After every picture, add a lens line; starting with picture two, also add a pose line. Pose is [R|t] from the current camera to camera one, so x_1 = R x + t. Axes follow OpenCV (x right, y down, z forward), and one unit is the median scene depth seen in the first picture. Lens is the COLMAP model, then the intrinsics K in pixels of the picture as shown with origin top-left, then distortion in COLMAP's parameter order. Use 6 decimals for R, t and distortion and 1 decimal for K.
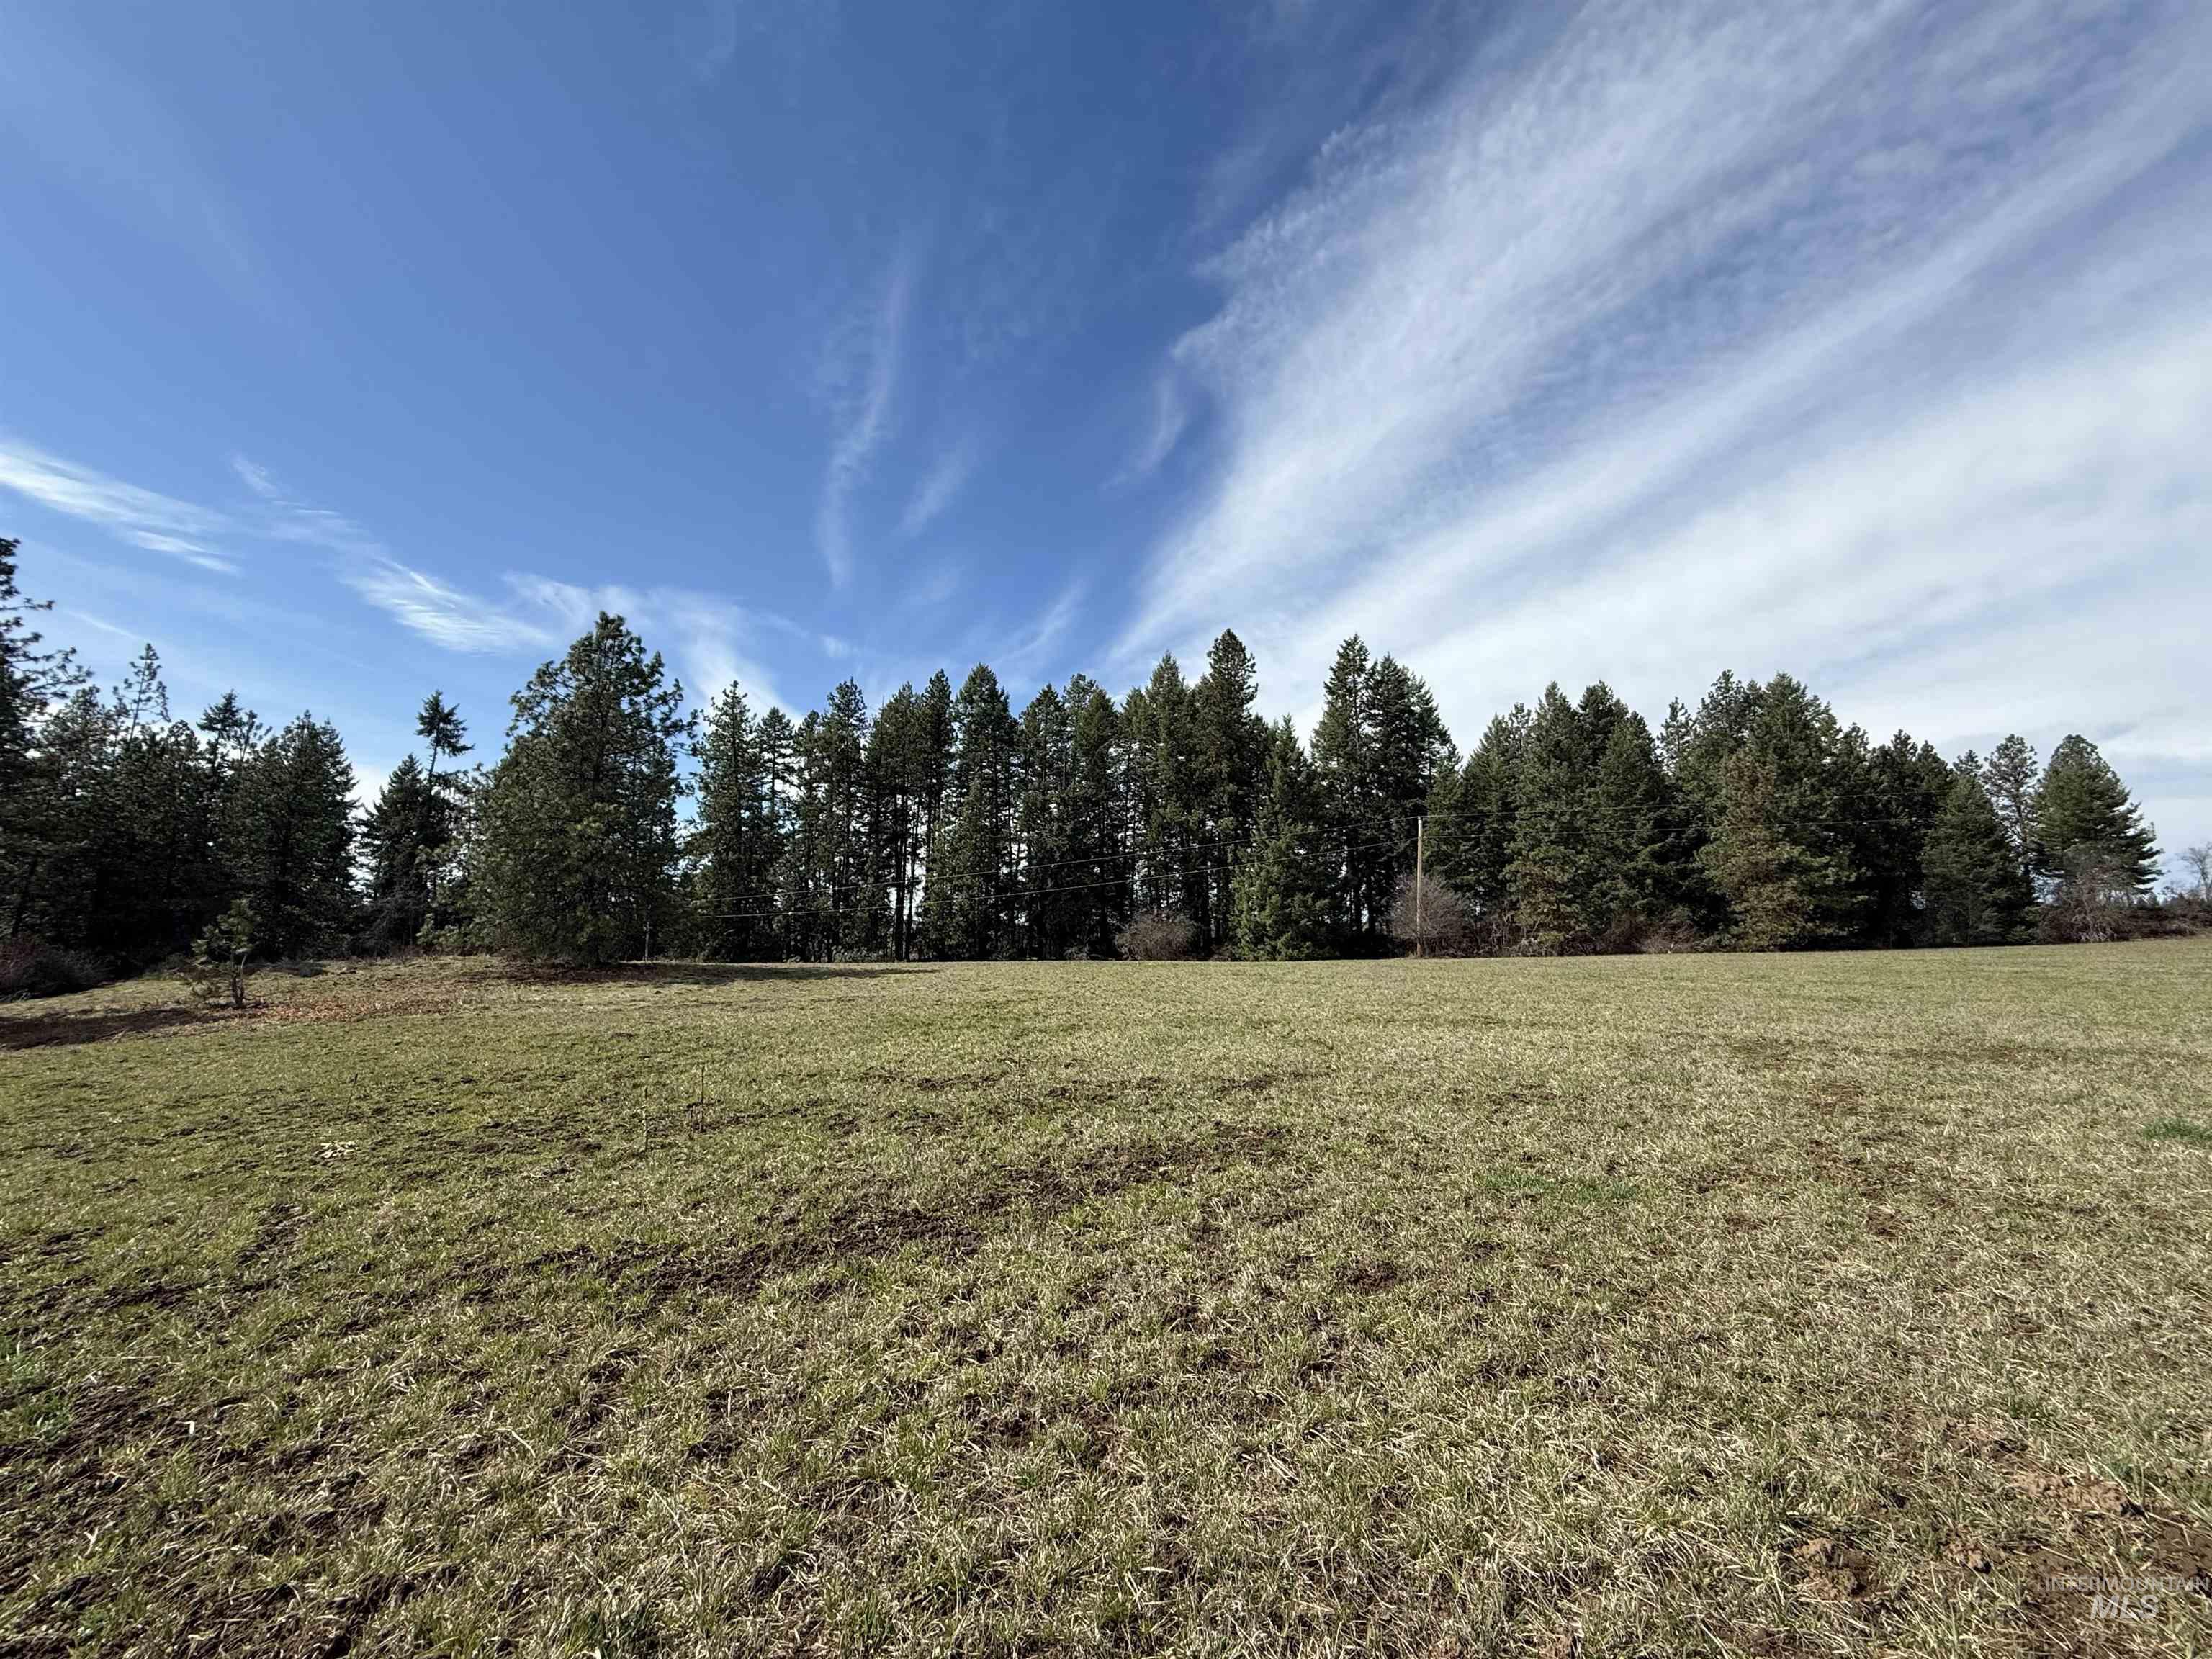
lens RADIAL K [[880.7, 0, 1099.5], [0, 880.7, 823.6], [0, 0, 1]] dist [-0.001071, 0.000618]
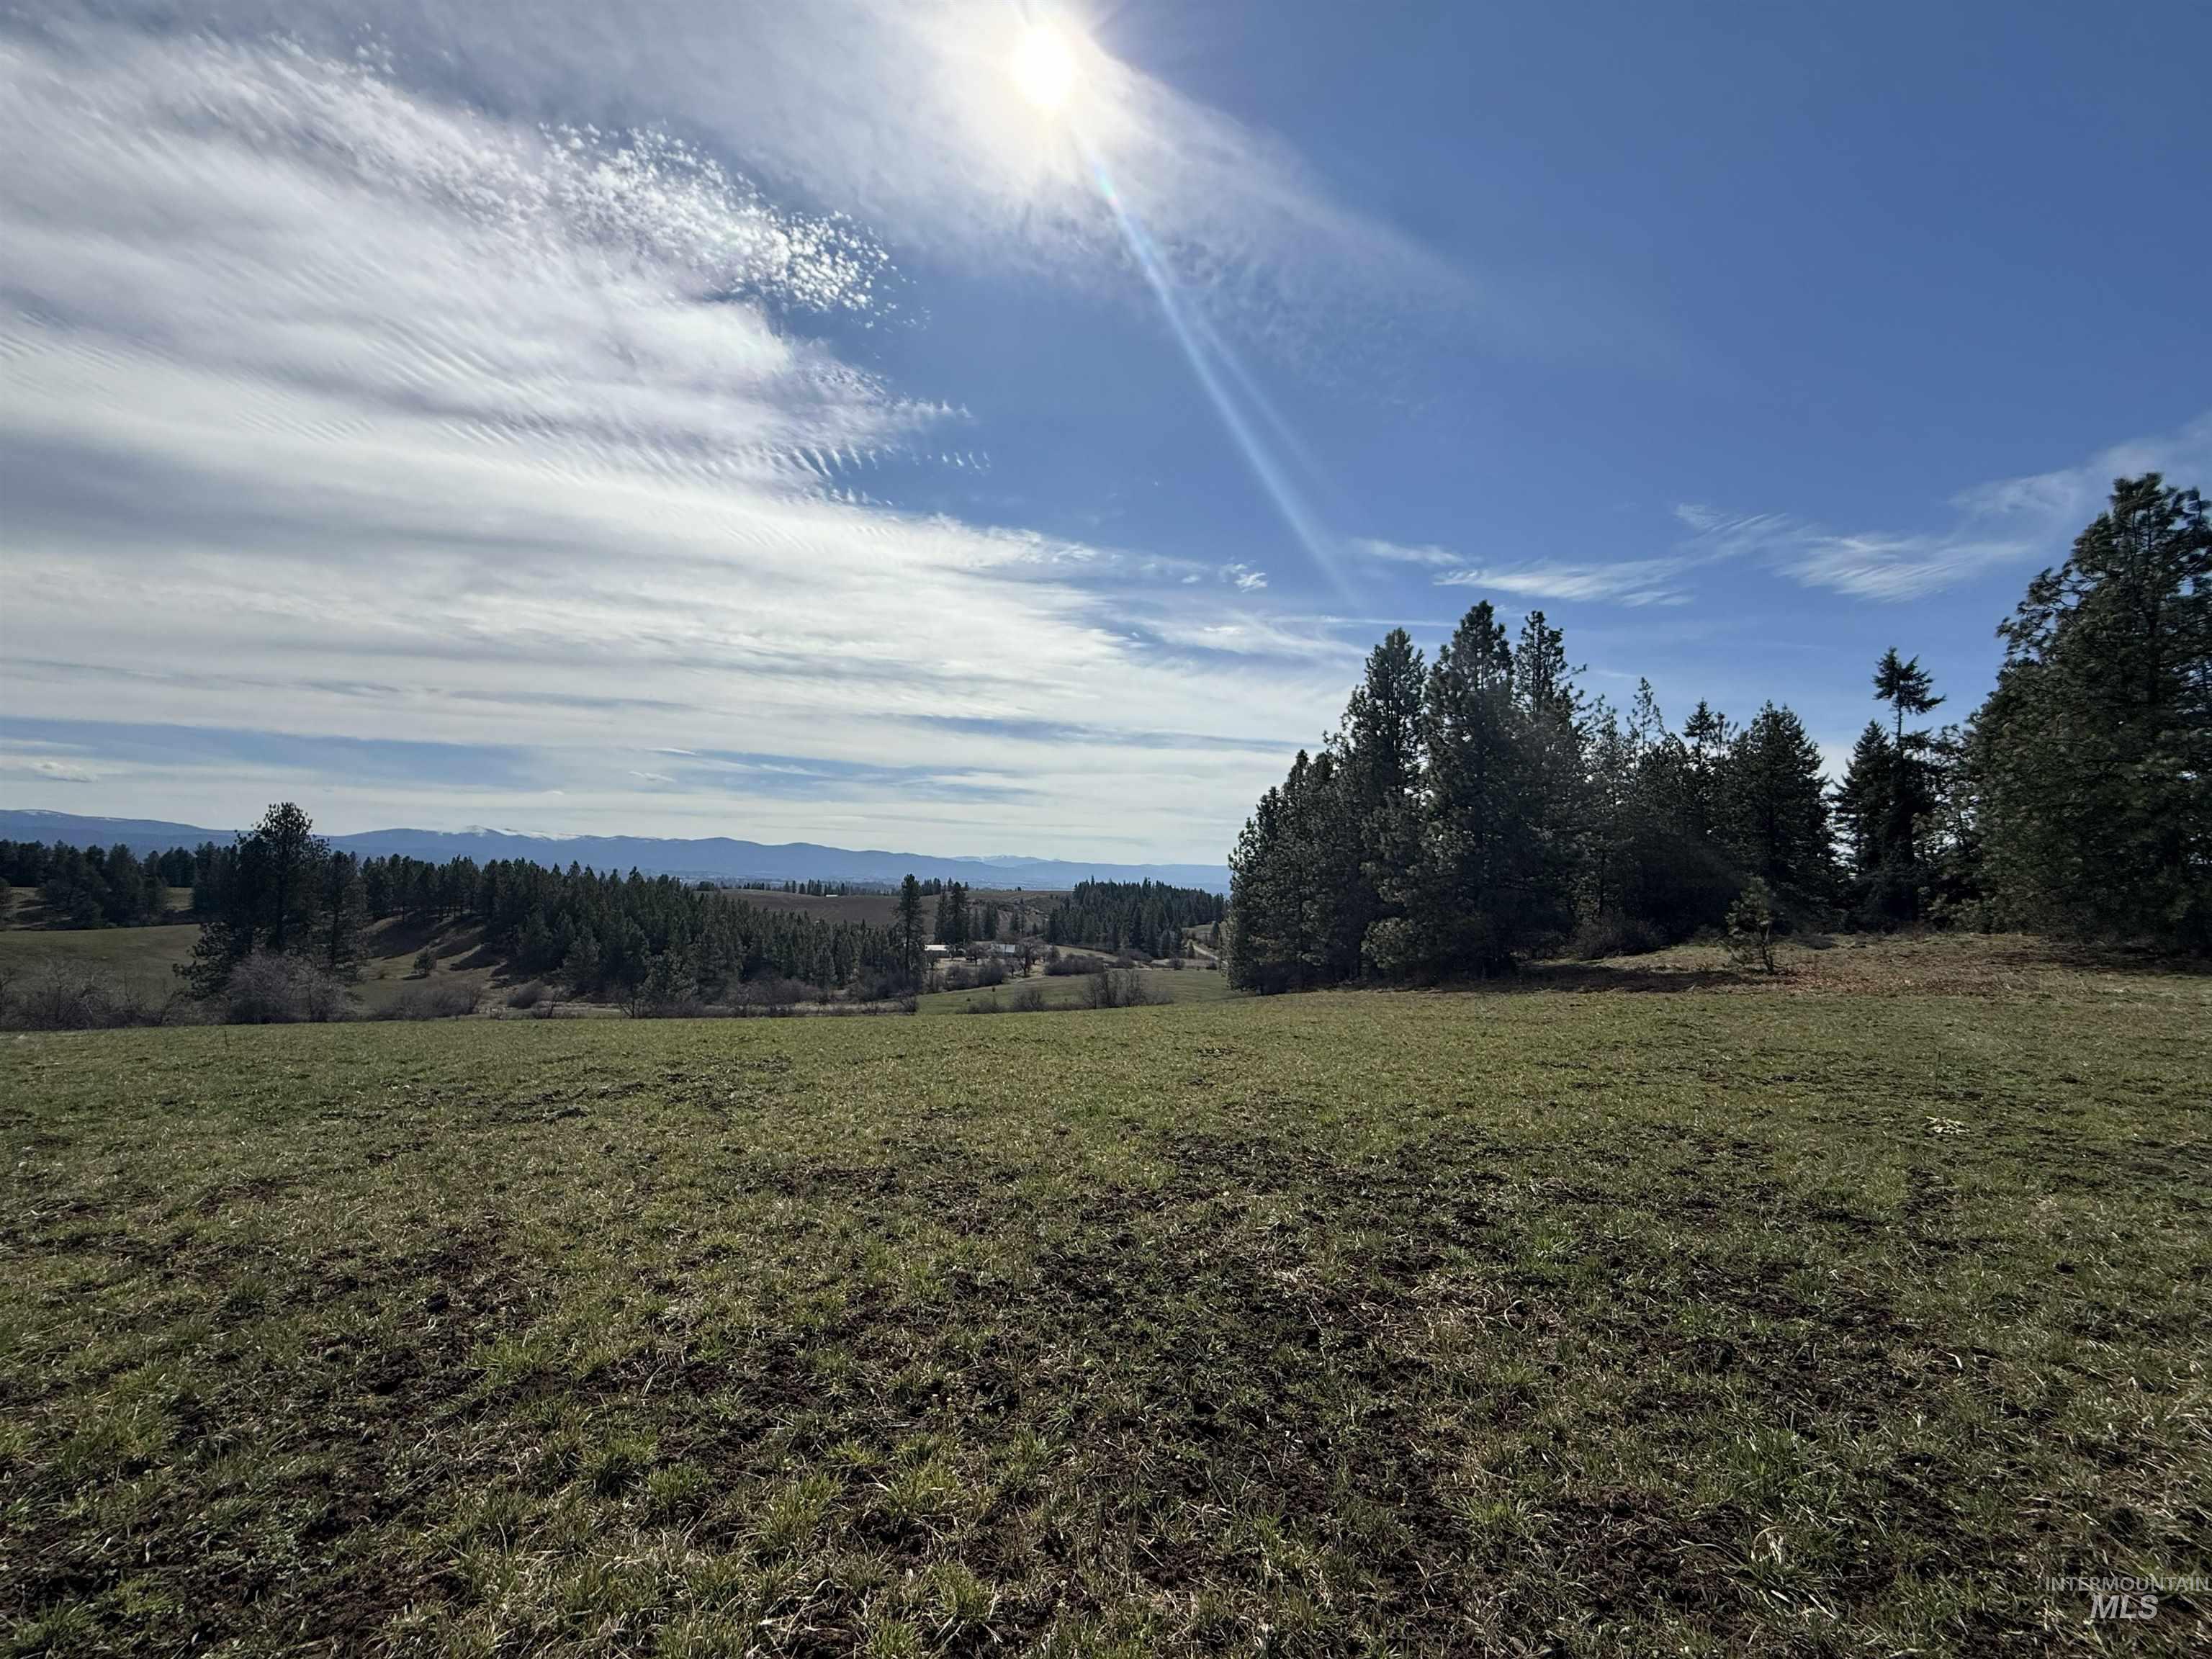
lens RADIAL K [[880.7, 0, 1099.2], [0, 880.7, 824.0], [0, 0, 1]] dist [-0.001071, 0.000618]
pose [[0.173671, -0.092618, -0.980439, -0.004630], [0.120382, 0.990098, -0.072206, -0.000524], [0.977418, -0.105487, 0.183101, -0.007013]]
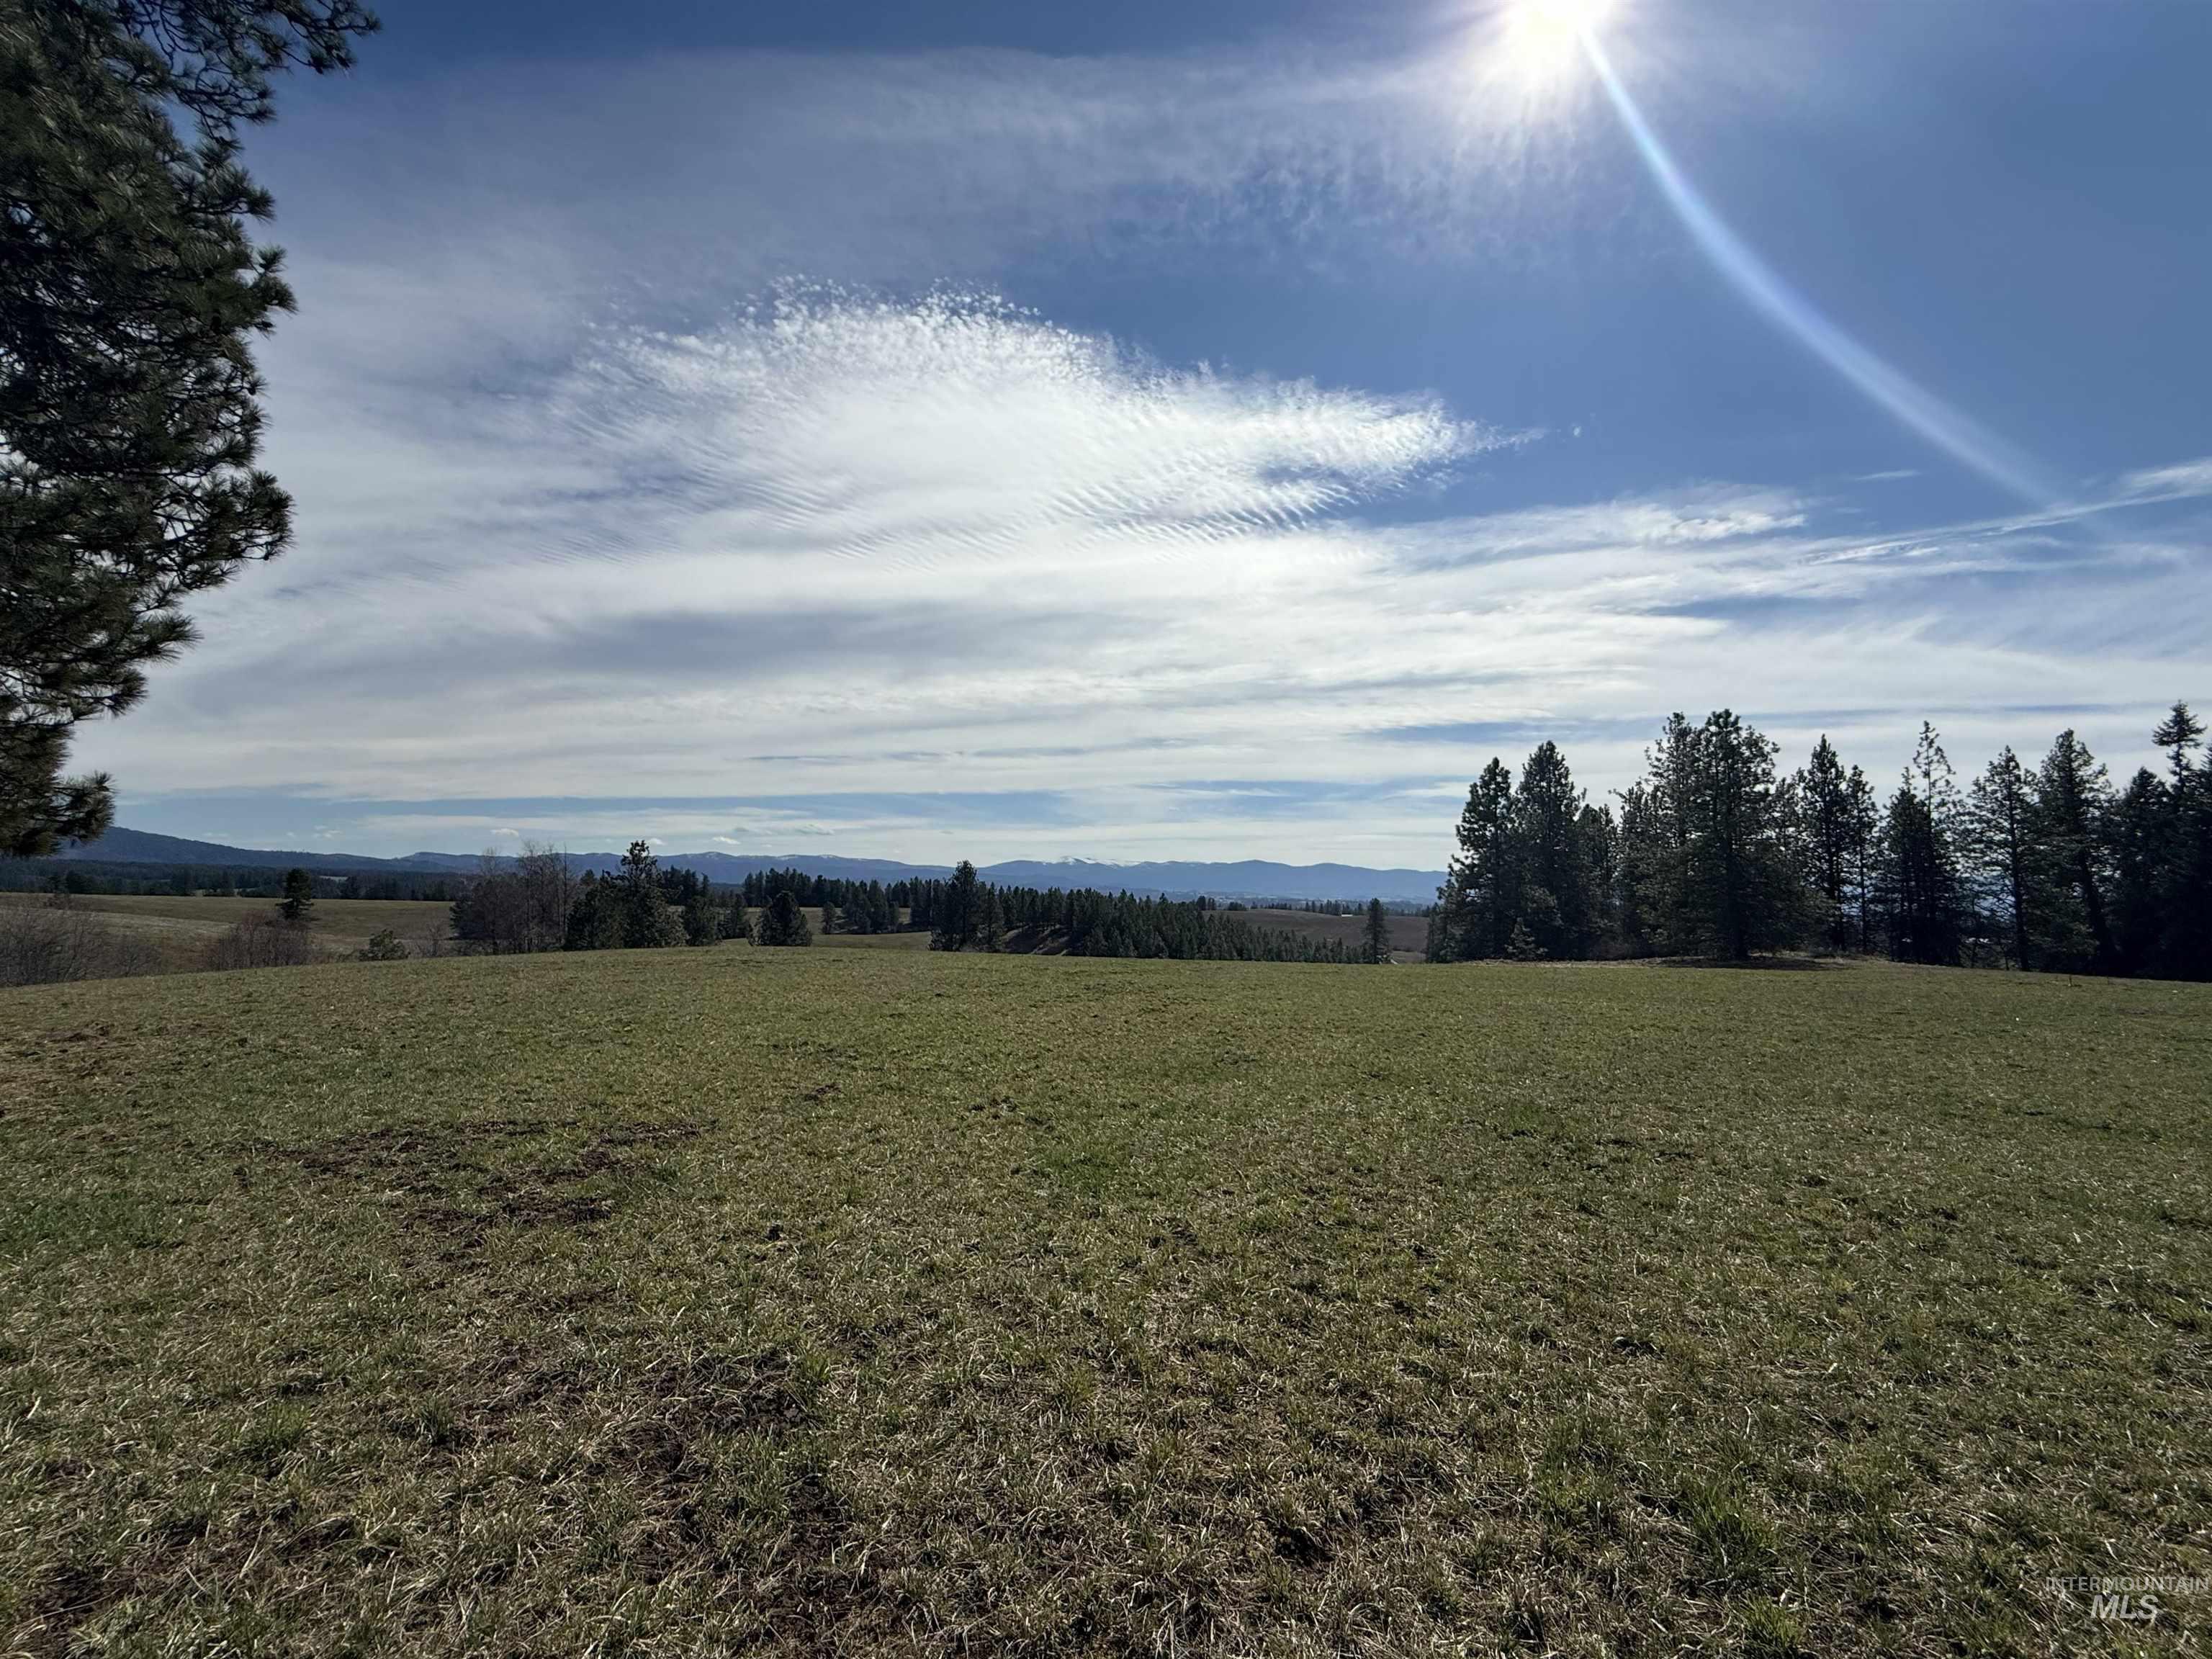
lens RADIAL K [[880.7, 0, 1128.0], [0, 880.7, 838.2], [0, 0, 1]] dist [-0.001071, 0.000618]
pose [[-0.440922, -0.095709, -0.892428, -0.241823], [0.094662, 0.983794, -0.152277, 0.133562], [0.892539, -0.151622, -0.424717, 0.871568]]
